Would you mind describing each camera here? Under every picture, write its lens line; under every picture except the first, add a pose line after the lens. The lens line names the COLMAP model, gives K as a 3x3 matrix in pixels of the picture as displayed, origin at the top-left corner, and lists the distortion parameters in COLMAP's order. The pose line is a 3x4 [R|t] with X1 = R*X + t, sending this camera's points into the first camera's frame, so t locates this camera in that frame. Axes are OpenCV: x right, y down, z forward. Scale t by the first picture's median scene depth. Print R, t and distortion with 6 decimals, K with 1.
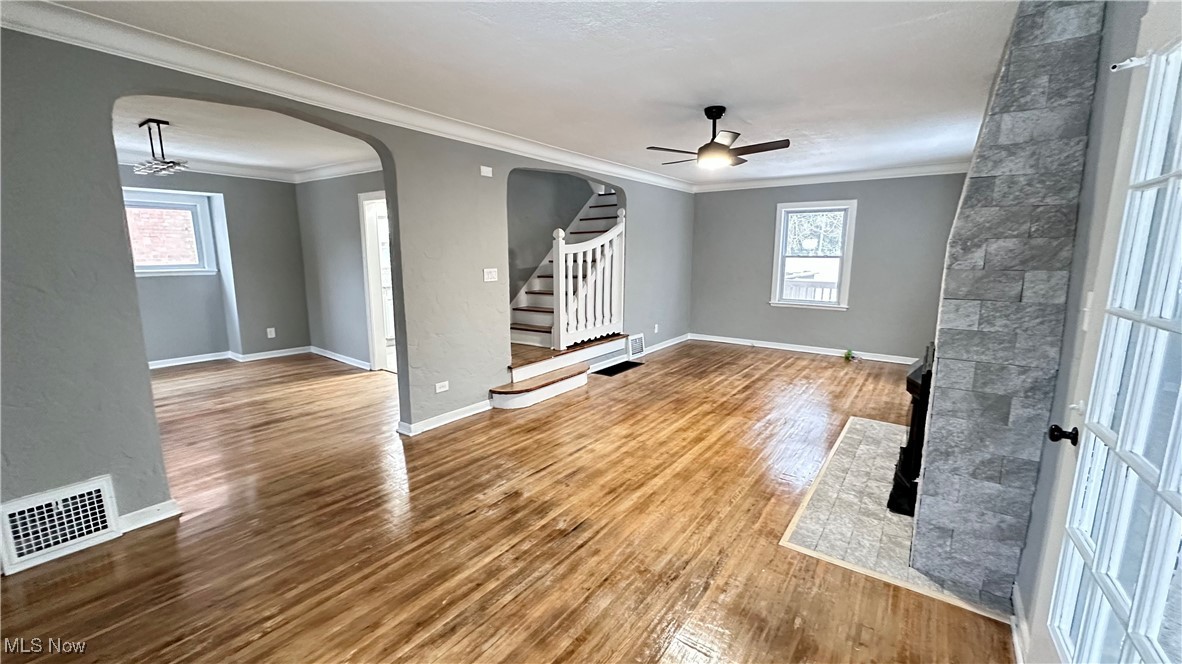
lens RADIAL K [[469.3, 0, 590.3], [0, 469.3, 331.0], [0, 0, 1]] dist [-0.001543, 0.000016]
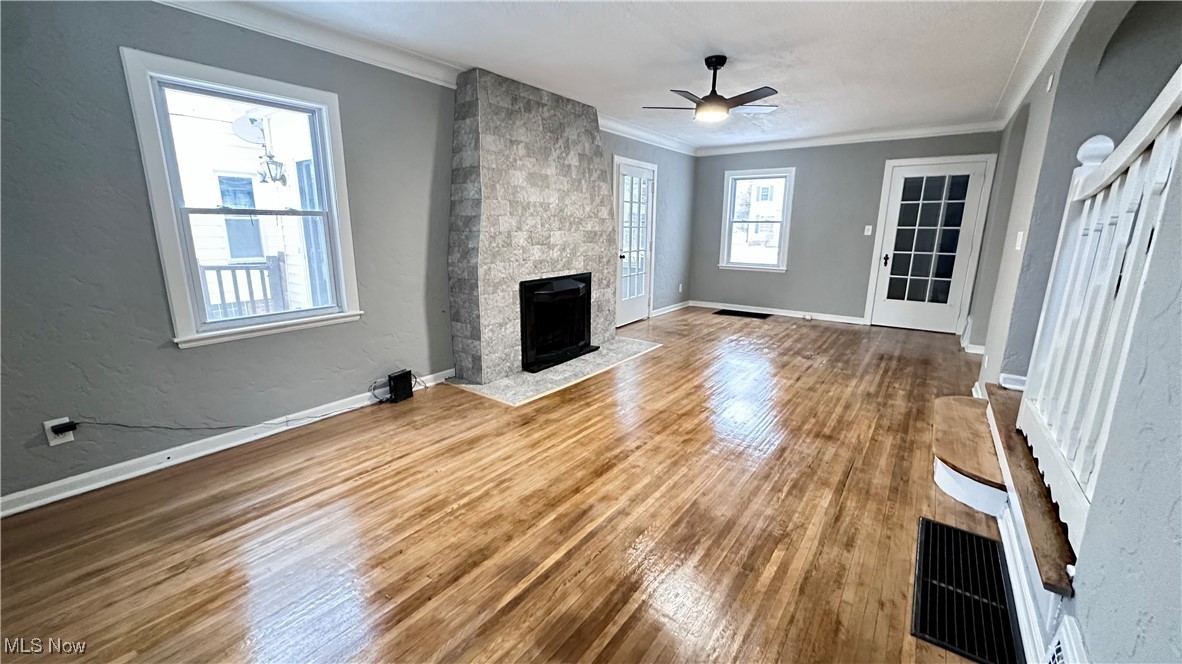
lens RADIAL K [[469.3, 0, 591.0], [0, 469.3, 331.3], [0, 0, 1]] dist [-0.001543, 0.000016]
pose [[-0.999954, -0.008415, -0.004707, 0.373313], [-0.009575, 0.924111, 0.382004, -0.226666], [0.001135, 0.382031, -0.924149, 1.501930]]
